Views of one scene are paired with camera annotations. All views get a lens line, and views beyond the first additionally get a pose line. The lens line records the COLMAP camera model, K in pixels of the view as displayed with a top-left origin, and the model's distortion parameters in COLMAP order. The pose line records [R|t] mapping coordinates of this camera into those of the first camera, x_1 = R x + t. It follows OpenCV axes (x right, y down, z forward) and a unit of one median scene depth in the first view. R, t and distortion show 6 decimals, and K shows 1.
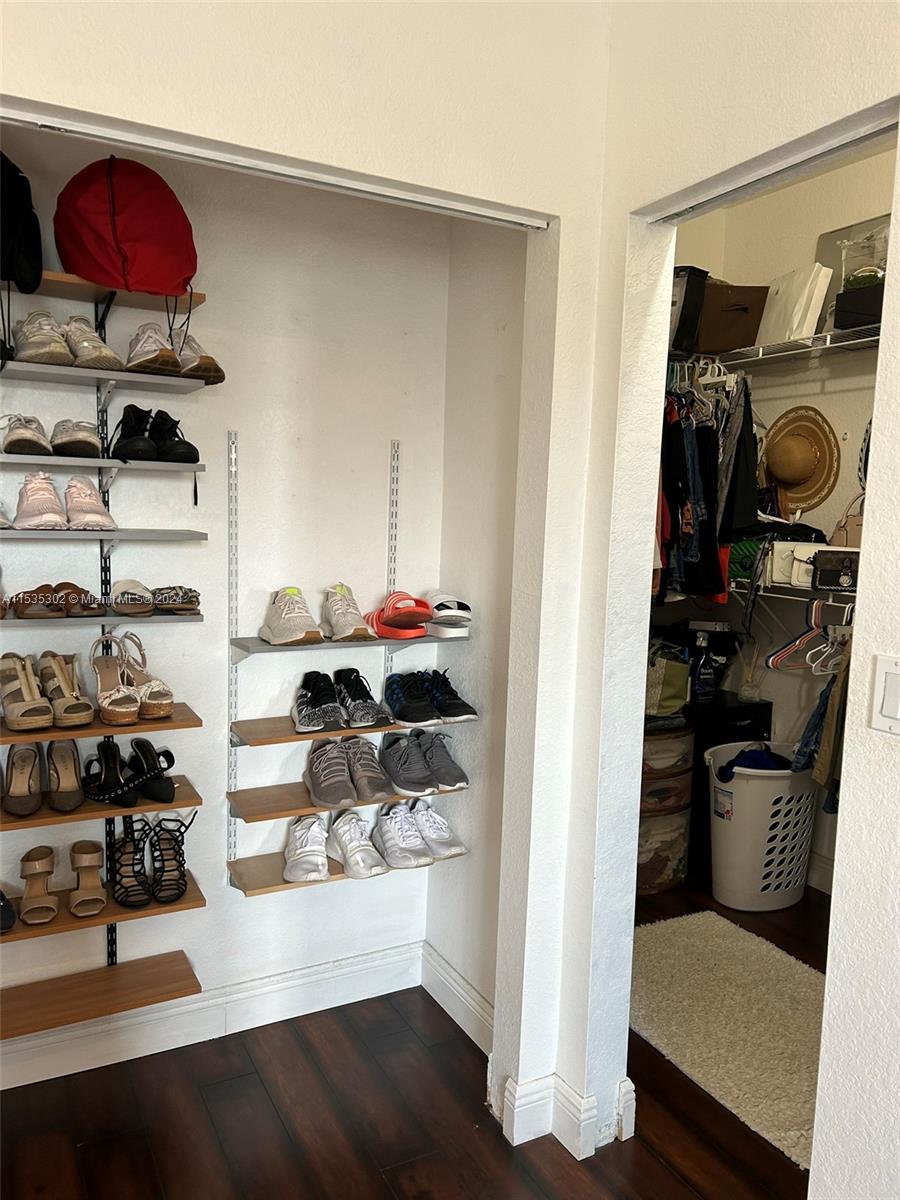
lens RADIAL K [[895.5, 0, 450.0], [0, 895.5, 600.0], [0, 0, 1]] dist [0.038894, -0.051371]
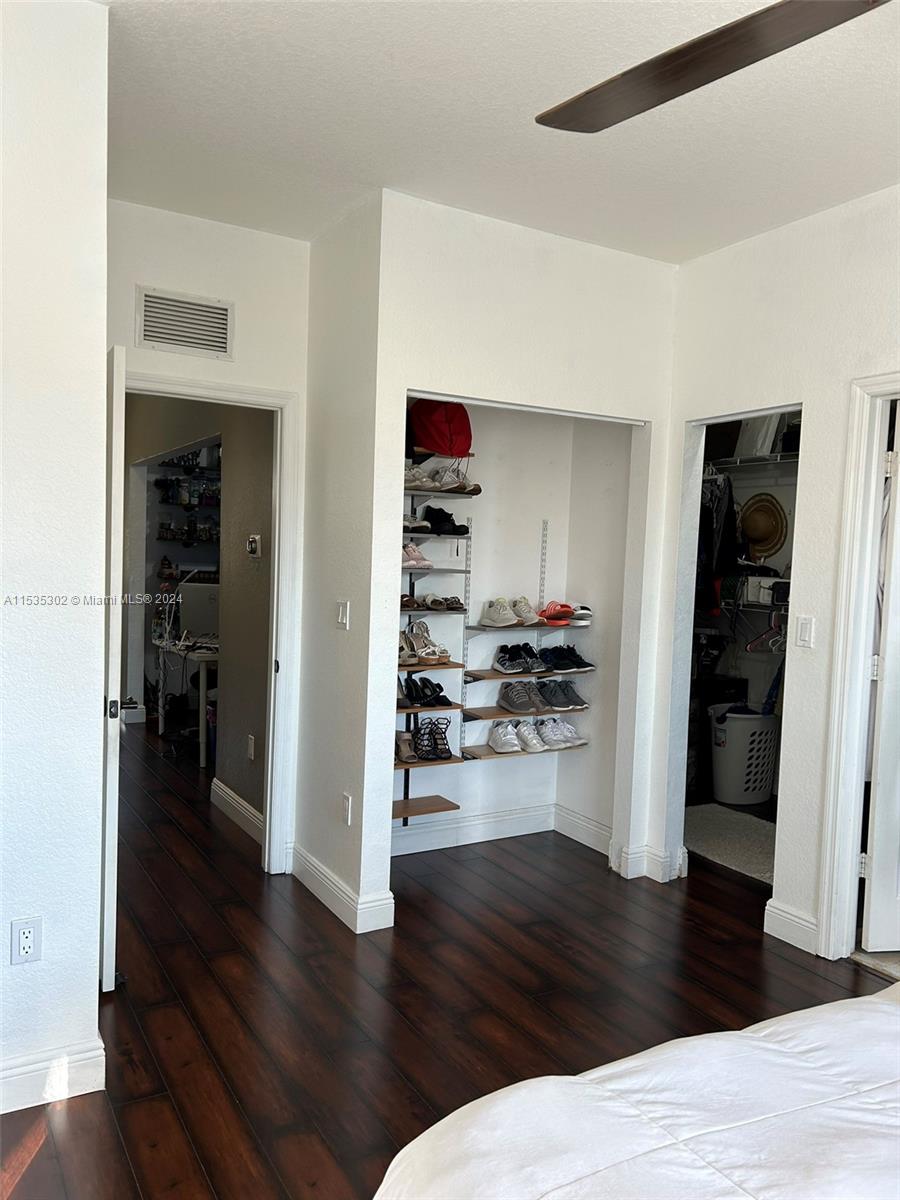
lens RADIAL K [[893.8, 0, 450.0], [0, 893.8, 600.0], [0, 0, 1]] dist [0.060377, -0.090616]
pose [[0.999267, 0.000263, 0.038271, -0.323355], [0.001544, 0.998885, -0.047176, 0.071361], [-0.038241, 0.047201, 0.998153, -0.805609]]
